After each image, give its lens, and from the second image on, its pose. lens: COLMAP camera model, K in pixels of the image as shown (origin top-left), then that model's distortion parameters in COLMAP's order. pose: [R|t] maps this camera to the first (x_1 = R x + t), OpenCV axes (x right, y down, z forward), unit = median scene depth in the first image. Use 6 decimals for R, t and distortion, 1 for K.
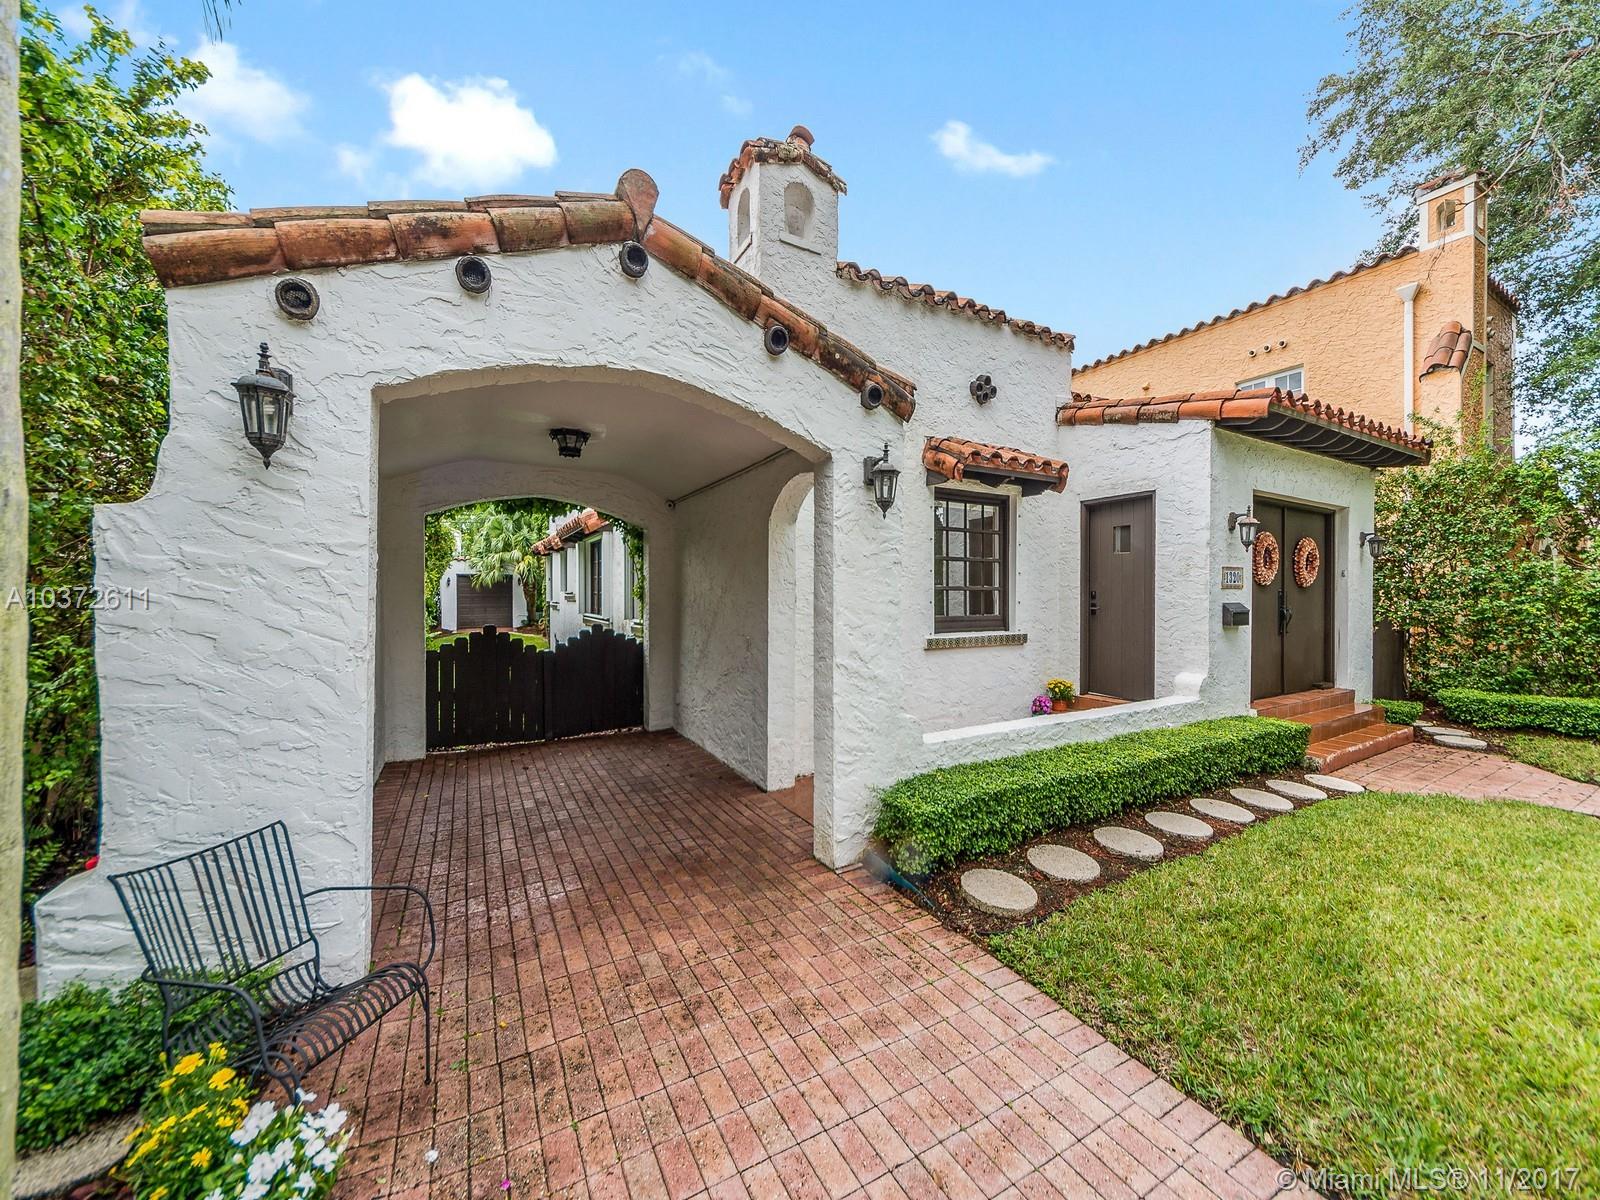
lens RADIAL K [[617.8, 0, 800.0], [0, 617.8, 596.7], [0, 0, 1]] dist [-0.000973, -0.000622]
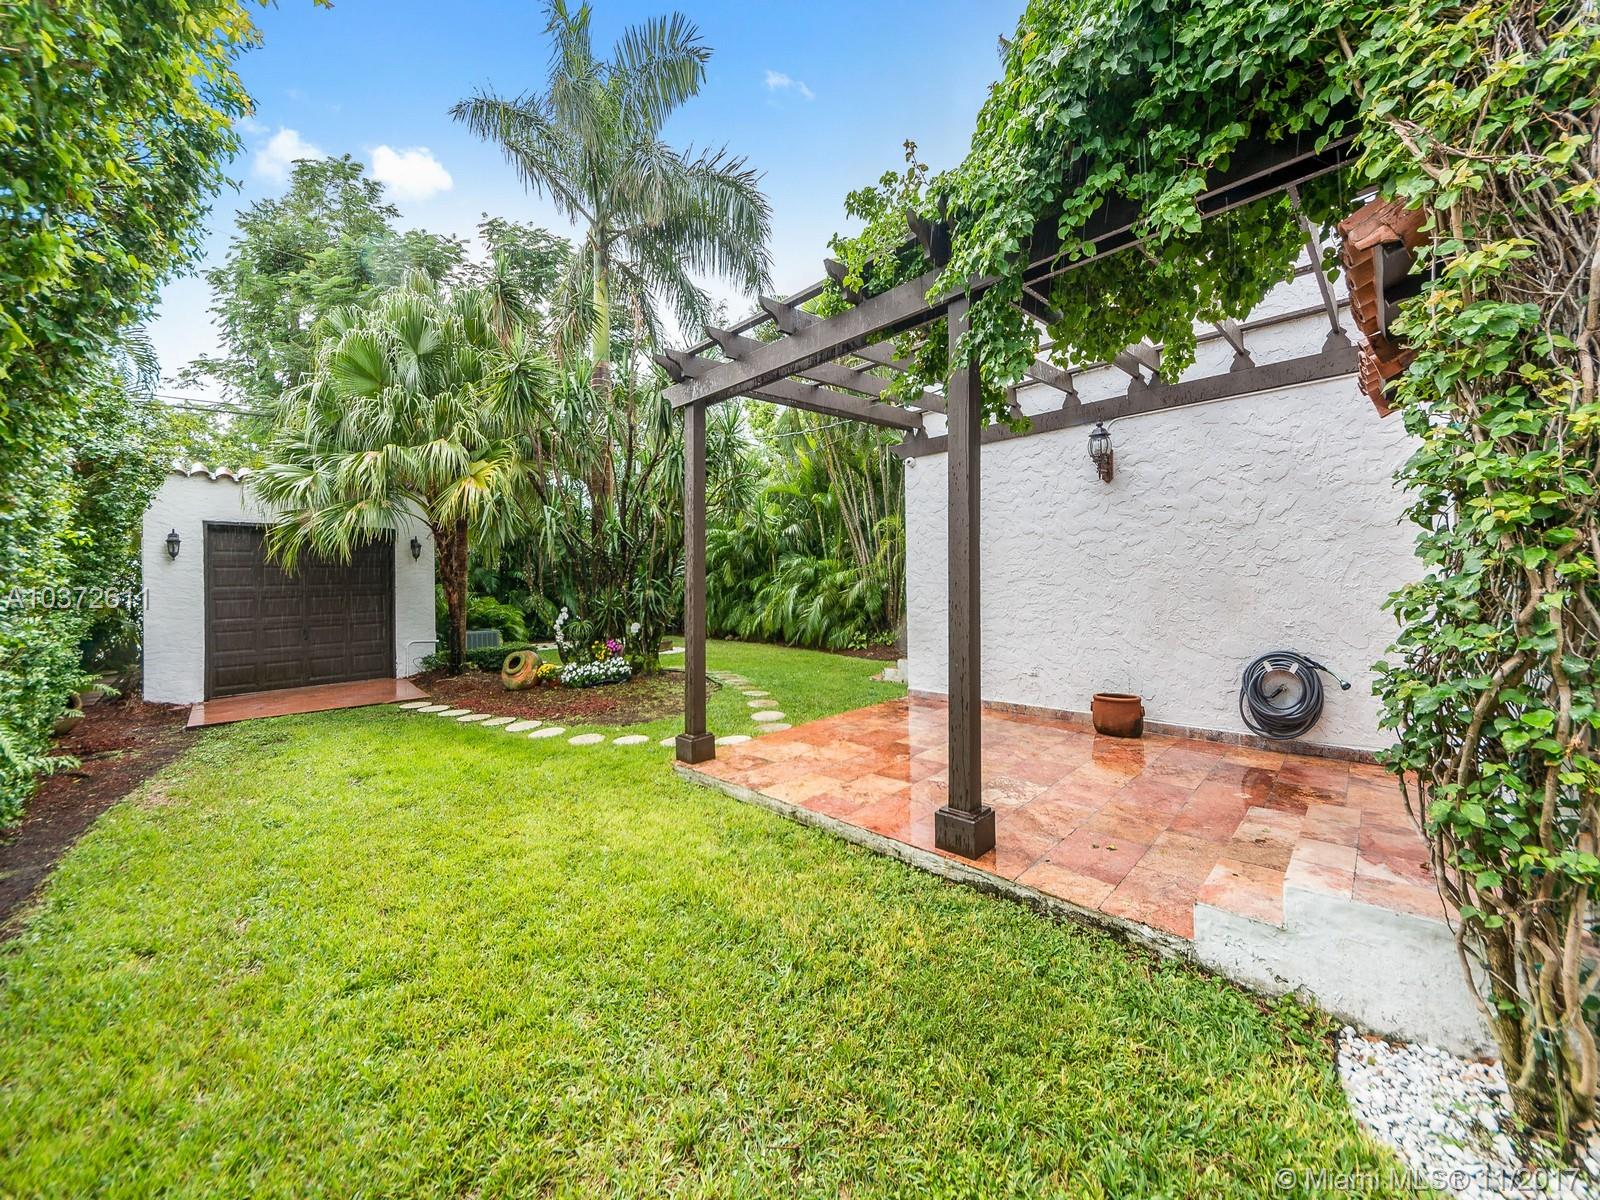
lens RADIAL K [[617.8, 0, 801.3], [0, 617.8, 594.2], [0, 0, 1]] dist [-0.000973, -0.000622]
pose [[0.964529, 0.008816, 0.263828, -0.357967], [-0.008462, 0.999961, -0.002477, 0.000015], [-0.263839, 0.000156, 0.964567, 0.637262]]
